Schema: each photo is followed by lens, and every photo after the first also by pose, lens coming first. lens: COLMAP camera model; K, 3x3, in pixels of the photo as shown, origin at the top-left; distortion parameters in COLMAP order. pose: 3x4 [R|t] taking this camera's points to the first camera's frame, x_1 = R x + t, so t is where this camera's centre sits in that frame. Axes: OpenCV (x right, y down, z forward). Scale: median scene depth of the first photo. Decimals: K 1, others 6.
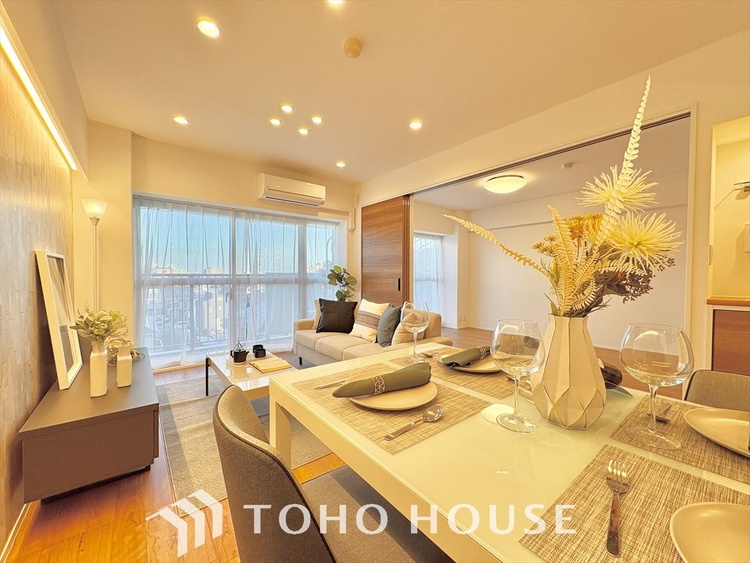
lens RADIAL K [[297.9, 0, 375.7], [0, 297.9, 282.0], [0, 0, 1]] dist [-0.001795, -0.000271]
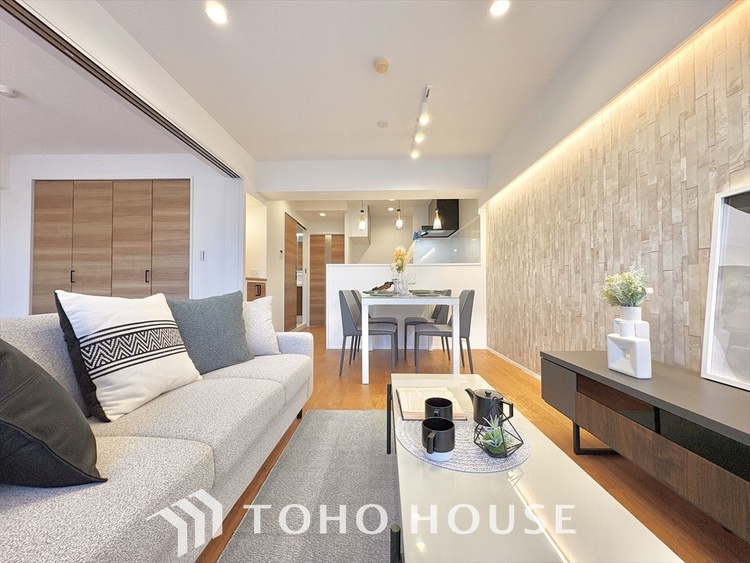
lens RADIAL K [[297.9, 0, 376.6], [0, 297.9, 282.4], [0, 0, 1]] dist [-0.001795, -0.000271]
pose [[-0.764240, 0.008967, 0.644870, -0.367069], [0.013137, 0.999912, 0.001665, 0.044327], [-0.644799, 0.009744, -0.764290, 0.856005]]
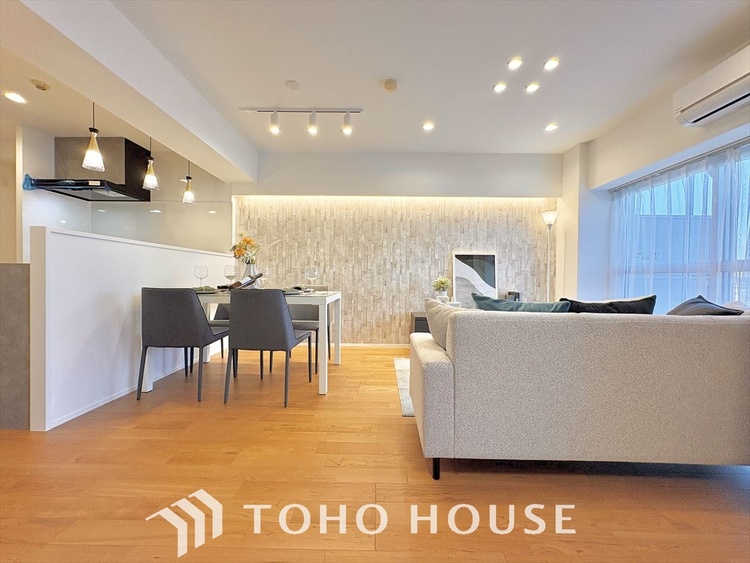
lens RADIAL K [[297.9, 0, 375.6], [0, 297.9, 282.3], [0, 0, 1]] dist [-0.001795, -0.000271]
pose [[-0.638052, -0.004101, -0.769982, 0.447647], [-0.030970, 0.999313, 0.020341, 0.039302], [0.769370, 0.036825, -0.637741, 0.810790]]
